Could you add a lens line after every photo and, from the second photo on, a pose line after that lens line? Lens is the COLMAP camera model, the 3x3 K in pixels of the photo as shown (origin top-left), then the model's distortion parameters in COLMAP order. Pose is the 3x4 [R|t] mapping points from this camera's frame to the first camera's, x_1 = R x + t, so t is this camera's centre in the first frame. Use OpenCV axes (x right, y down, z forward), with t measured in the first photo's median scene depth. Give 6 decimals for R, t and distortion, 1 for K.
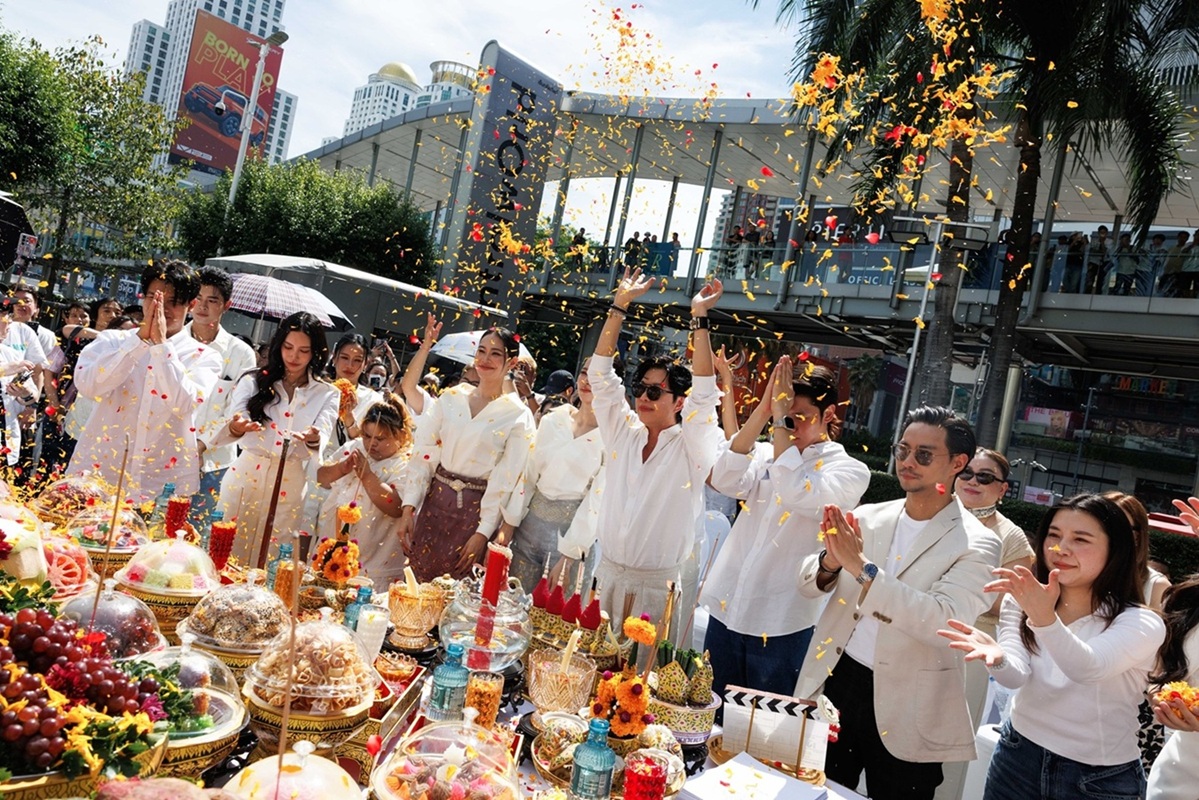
lens RADIAL K [[815.2, 0, 599.5], [0, 815.2, 400.0], [0, 0, 1]] dist [0.004381, 0.000630]
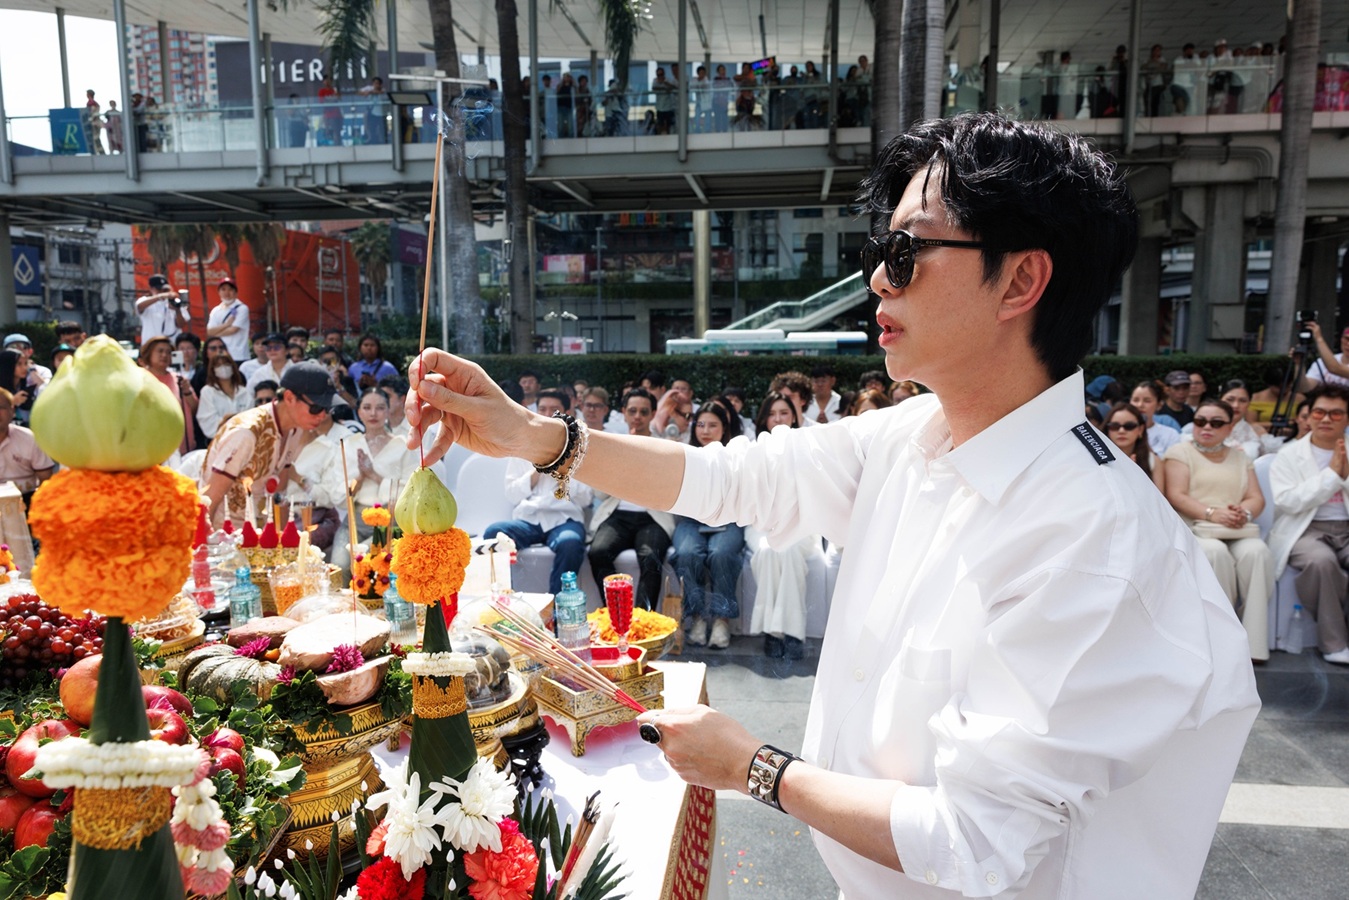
lens RADIAL K [[942.1, 0, 674.5], [0, 942.1, 450.0], [0, 0, 1]] dist [0.000501, 0.005090]
pose [[0.802670, -0.259582, 0.536972, -0.026818], [0.157744, 0.960655, 0.228603, -0.006530], [-0.575186, -0.098788, 0.812036, -0.036019]]
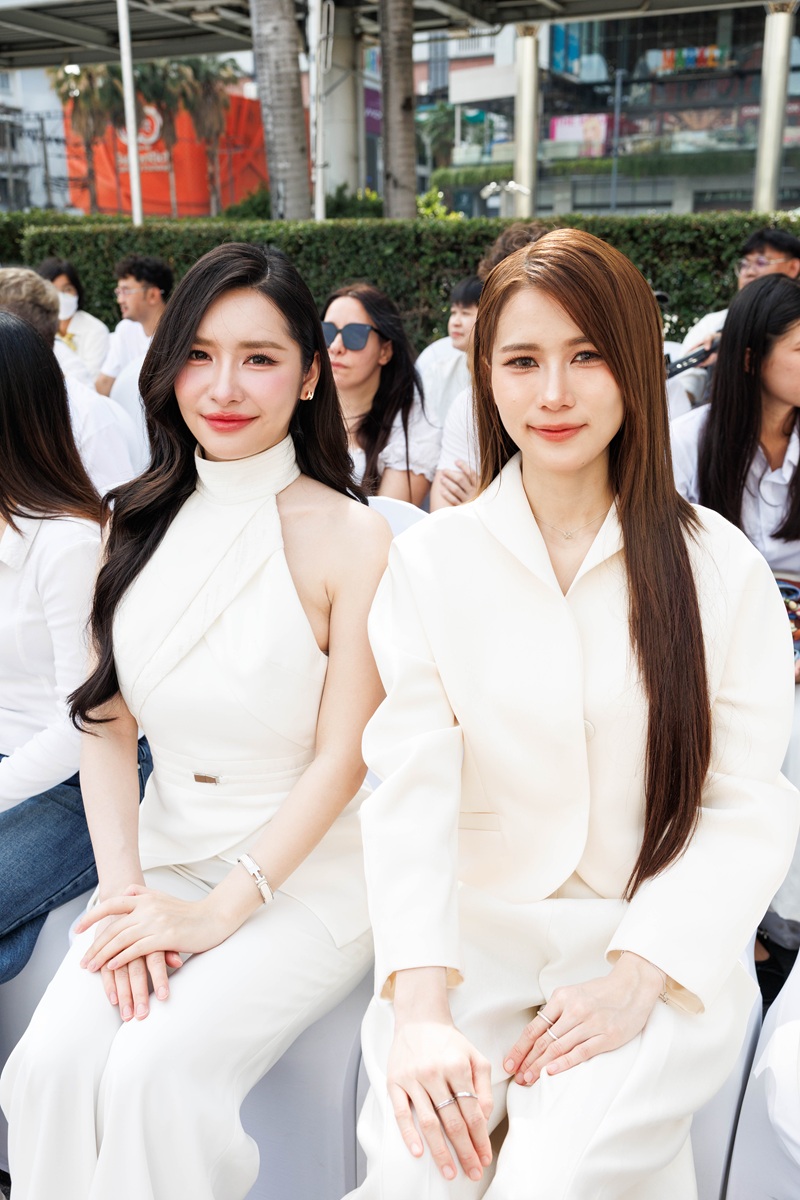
lens RADIAL K [[1124.5, 0, 400.0], [0, 1124.5, 600.0], [0, 0, 1]] dist [0.017564, 0.006599]
pose [[0.926836, -0.287960, 0.240946, 0.117916], [0.190088, 0.913275, 0.360271, 0.035586], [-0.323794, -0.288111, 0.901193, 0.078673]]
